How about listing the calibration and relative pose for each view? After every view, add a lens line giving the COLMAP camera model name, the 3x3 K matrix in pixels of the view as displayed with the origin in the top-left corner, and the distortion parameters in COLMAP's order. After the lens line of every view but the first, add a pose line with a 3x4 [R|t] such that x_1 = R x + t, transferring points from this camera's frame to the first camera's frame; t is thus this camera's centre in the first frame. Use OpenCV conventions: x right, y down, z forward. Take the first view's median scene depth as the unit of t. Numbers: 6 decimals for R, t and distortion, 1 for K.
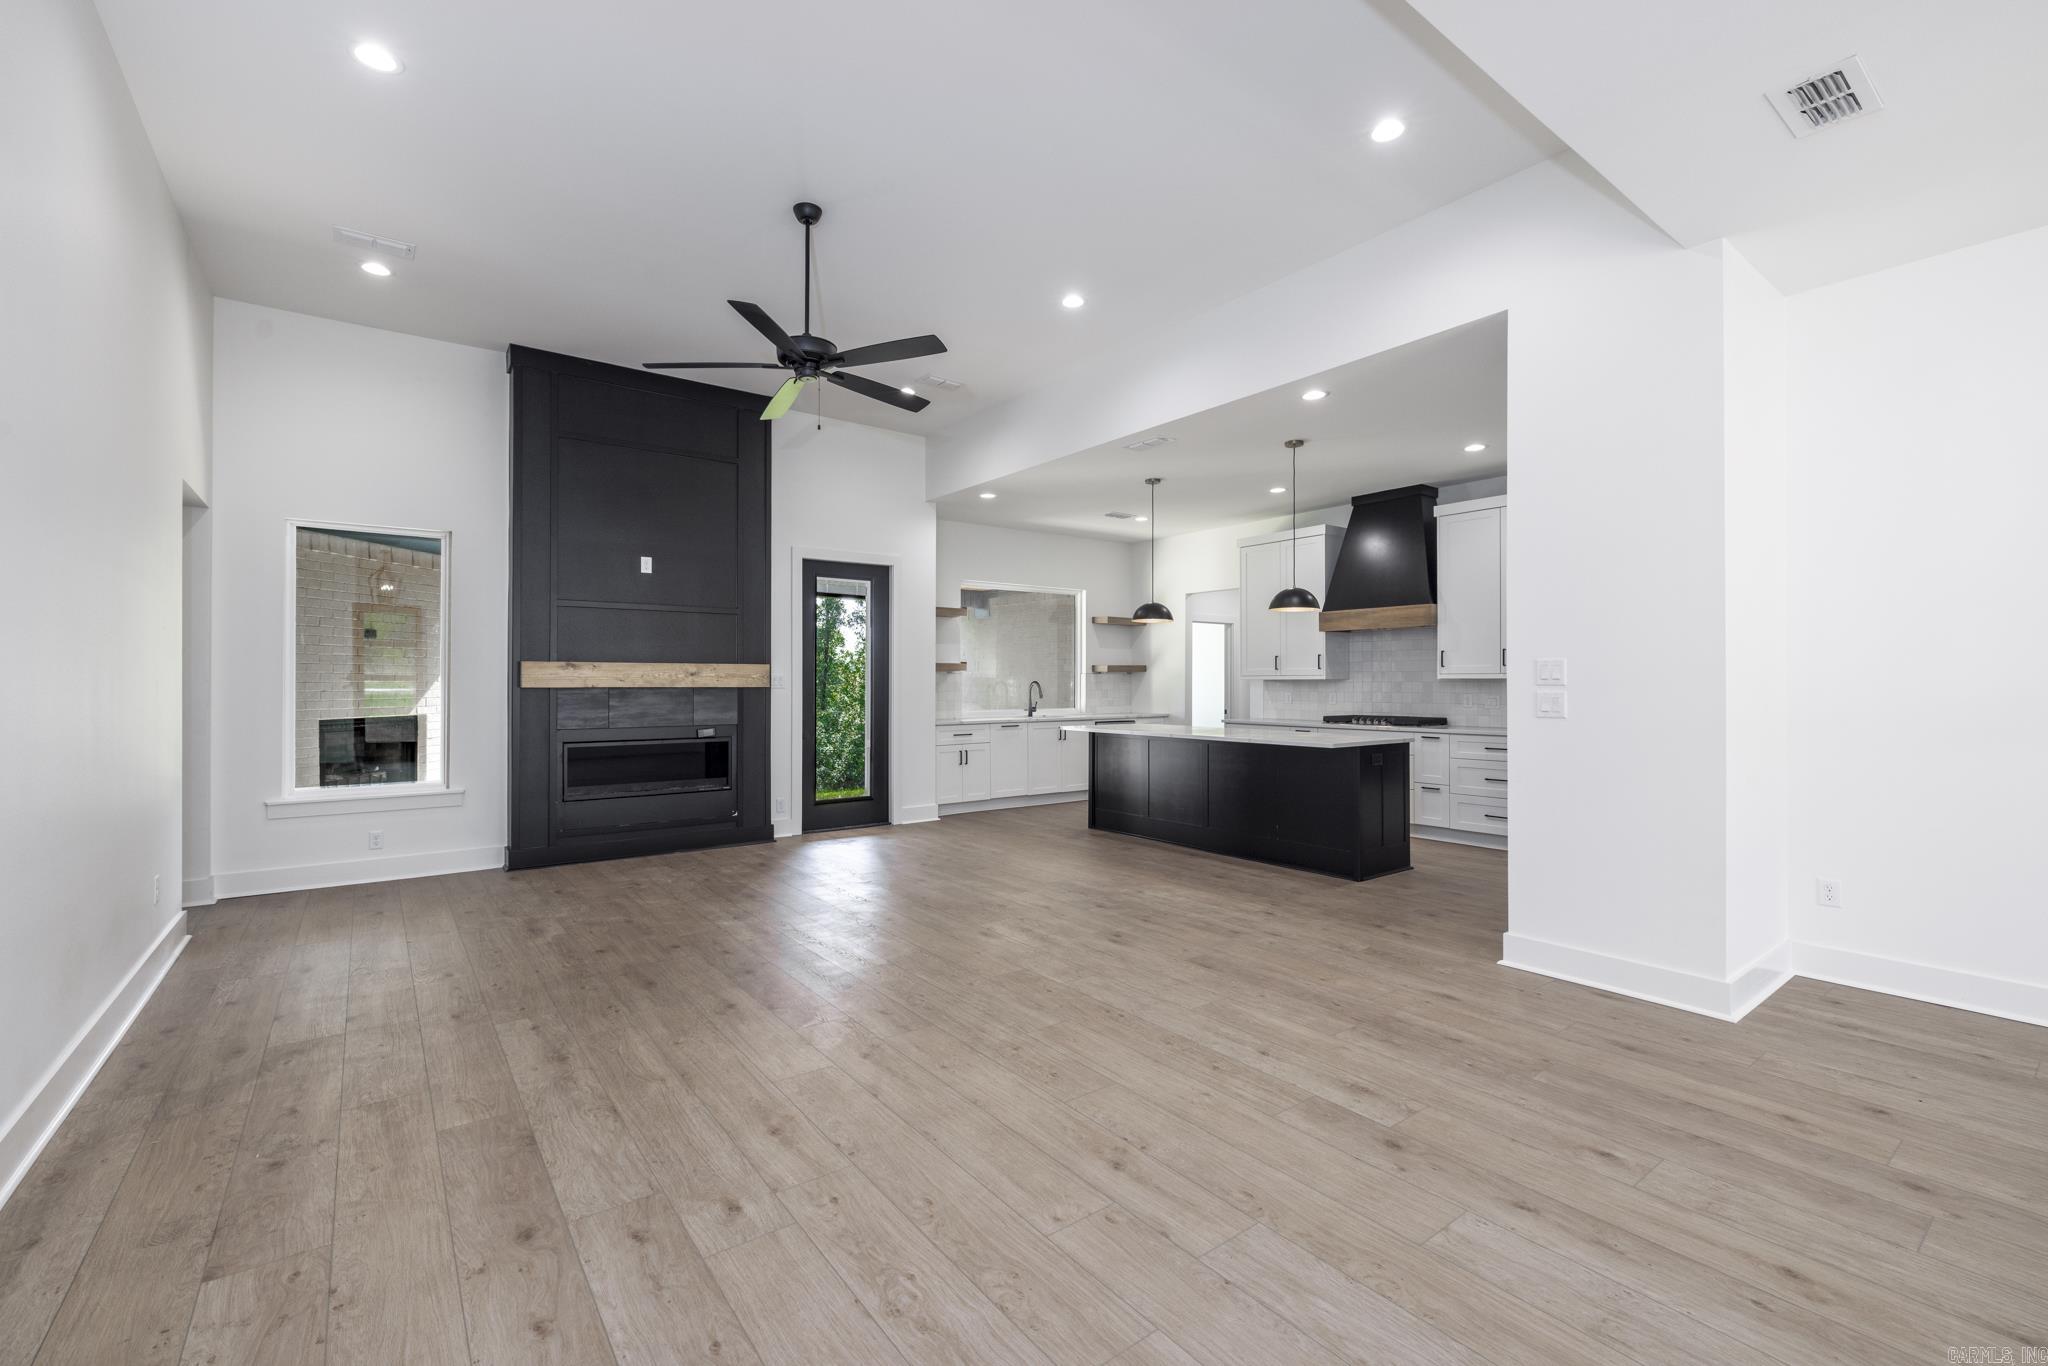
lens RADIAL K [[866.3, 0, 1031.6], [0, 866.3, 678.6], [0, 0, 1]] dist [0.000262, 0.000385]
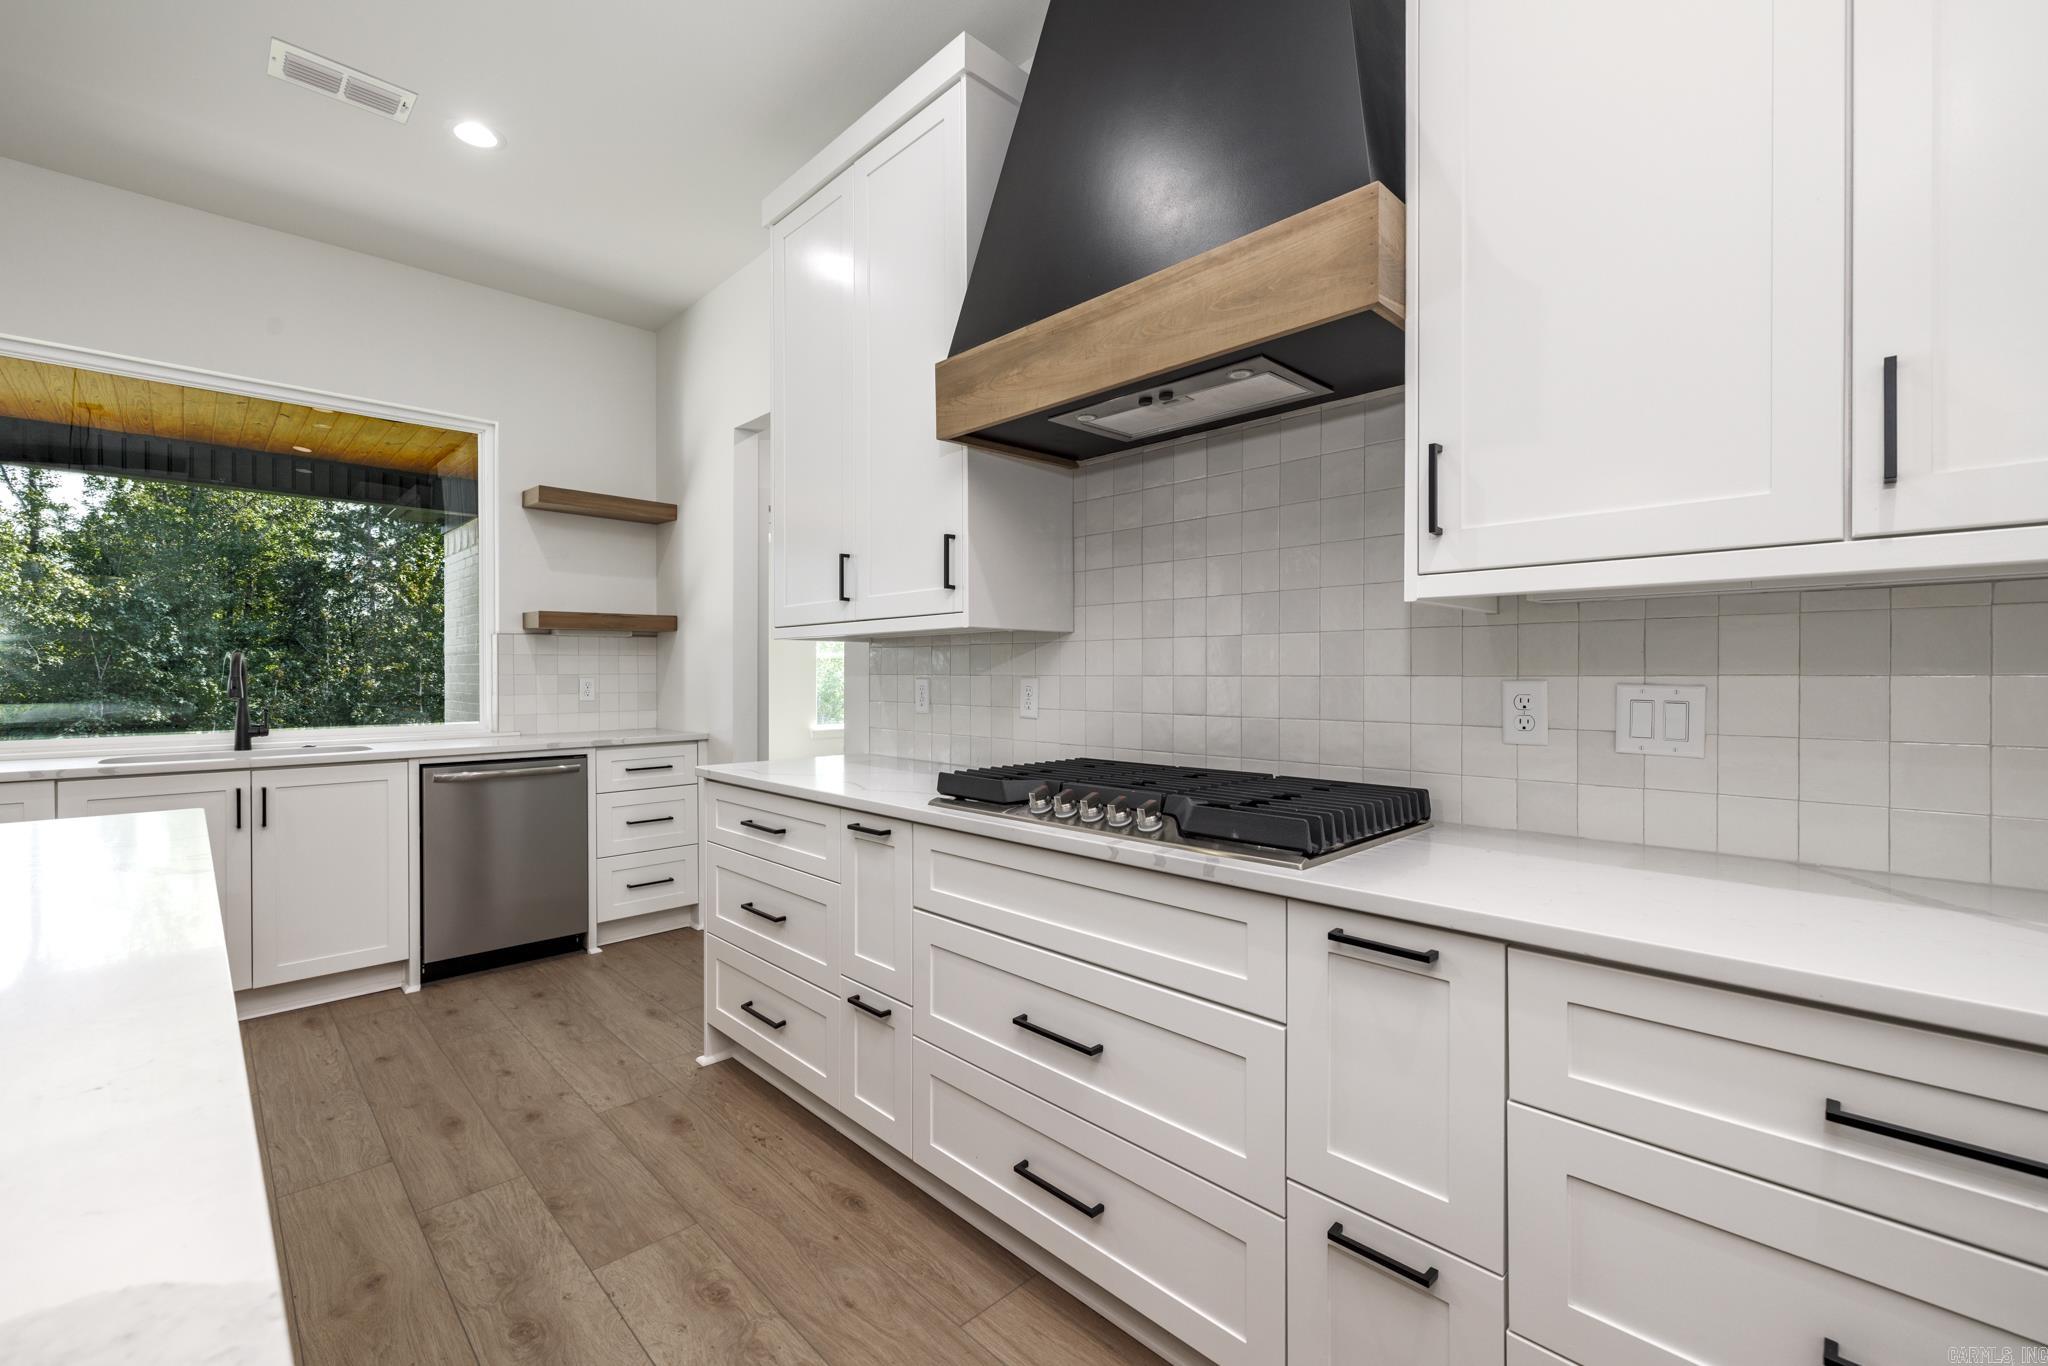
lens RADIAL K [[866.3, 0, 1056.3], [0, 866.3, 677.4], [0, 0, 1]] dist [0.000262, 0.000385]
pose [[0.988237, -0.001000, 0.152924, 0.366180], [-0.000252, 0.999967, 0.008166, 0.015553], [-0.152927, -0.008109, 0.988204, 0.828481]]
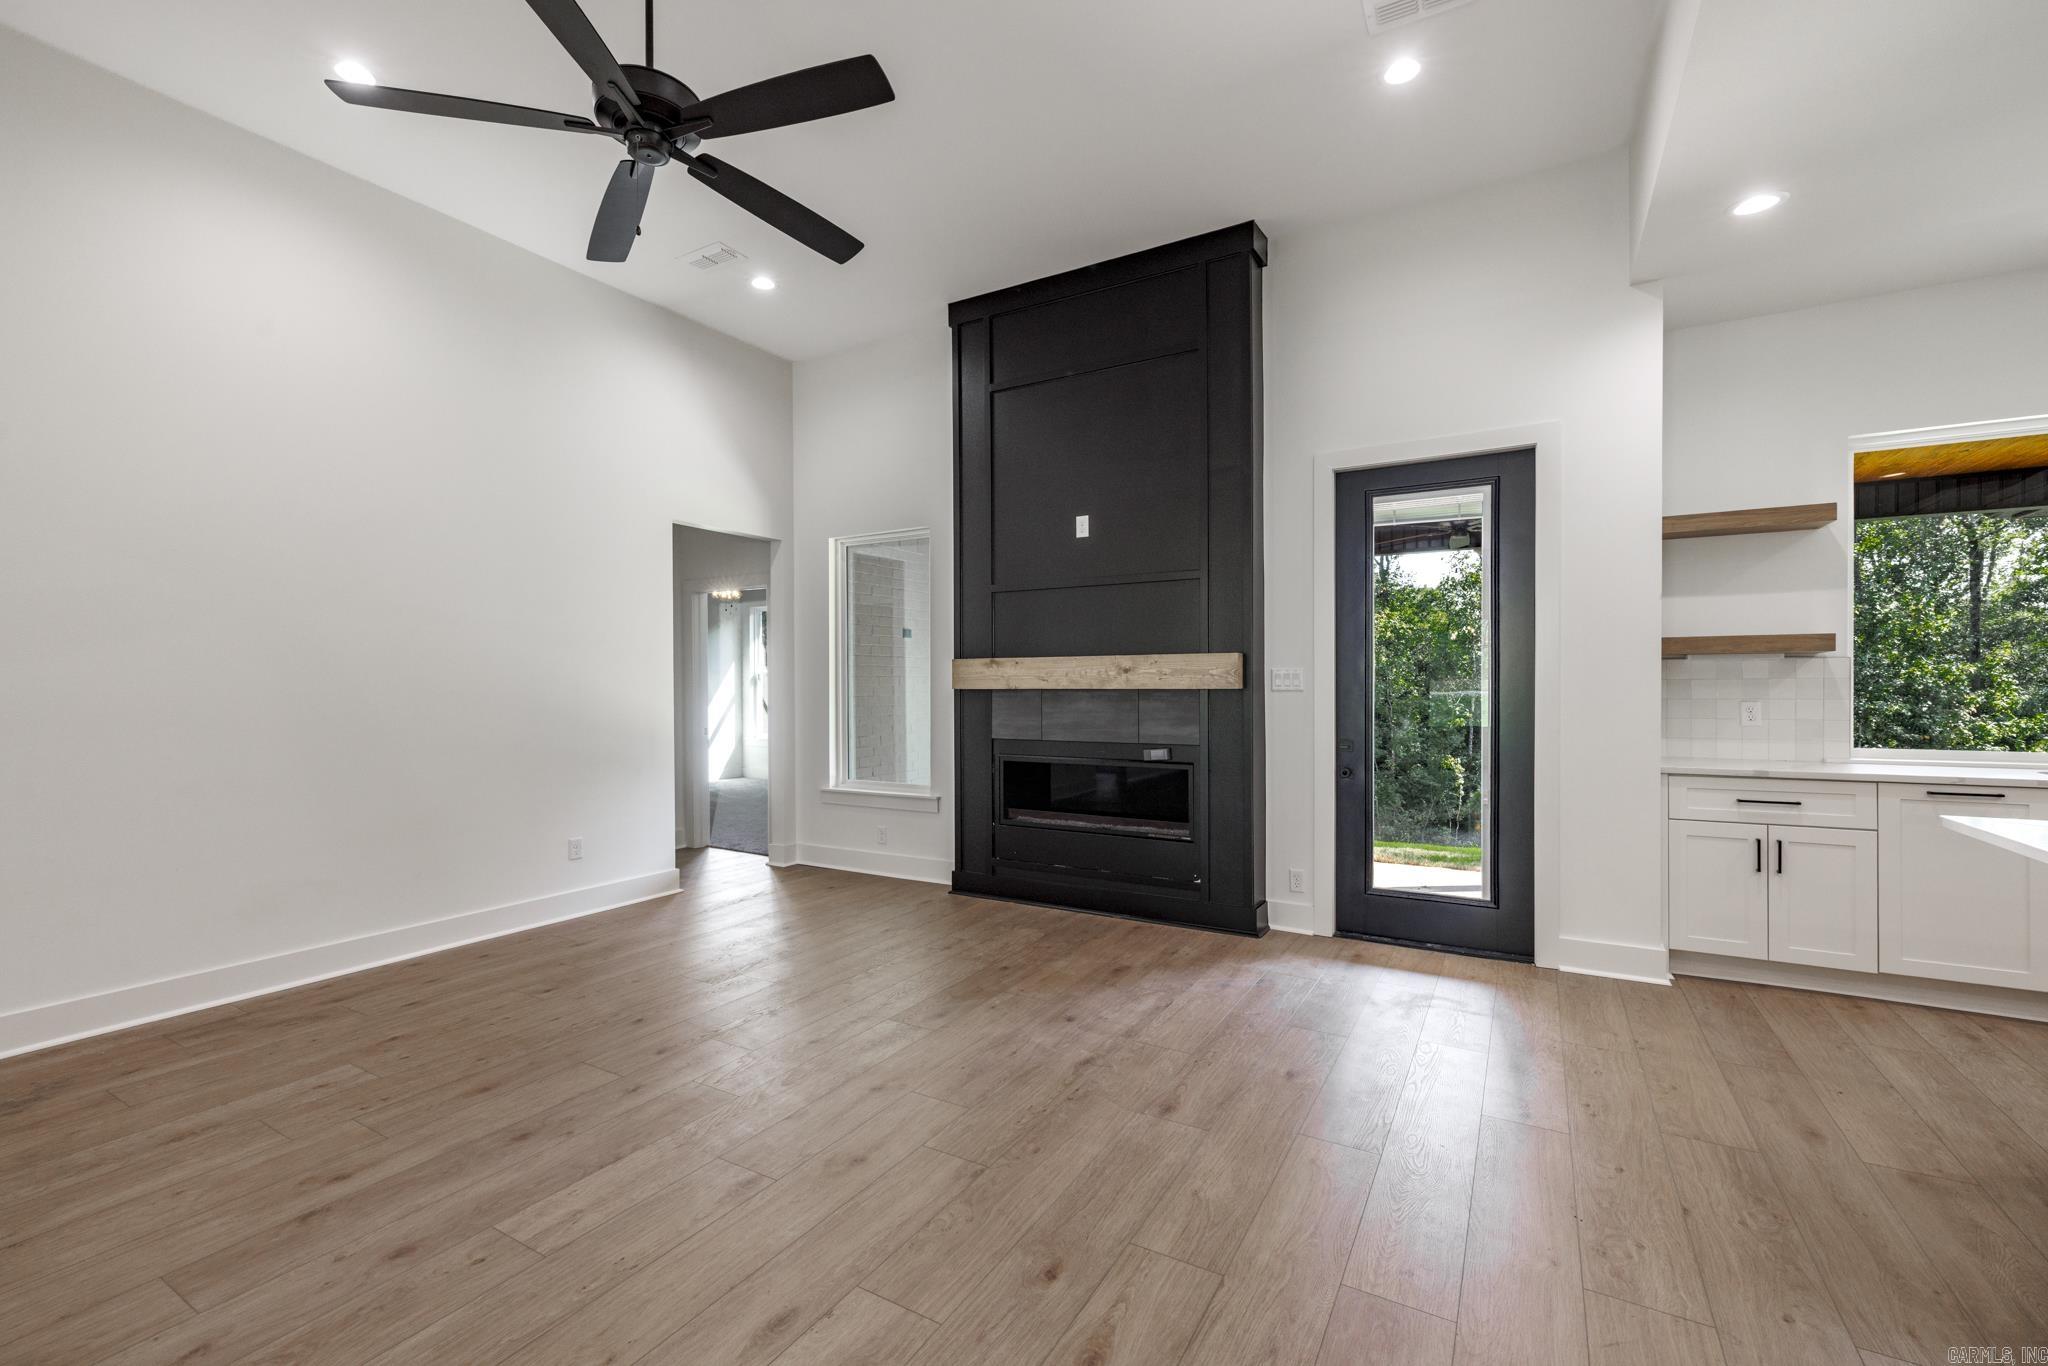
lens RADIAL K [[866.3, 0, 982.1], [0, 866.3, 694.8], [0, 0, 1]] dist [0.000262, 0.000385]
pose [[0.372308, 0.005872, -0.928091, 0.204977], [0.005558, 0.999948, 0.008557, 0.007545], [0.928092, -0.008344, 0.372256, 0.583786]]
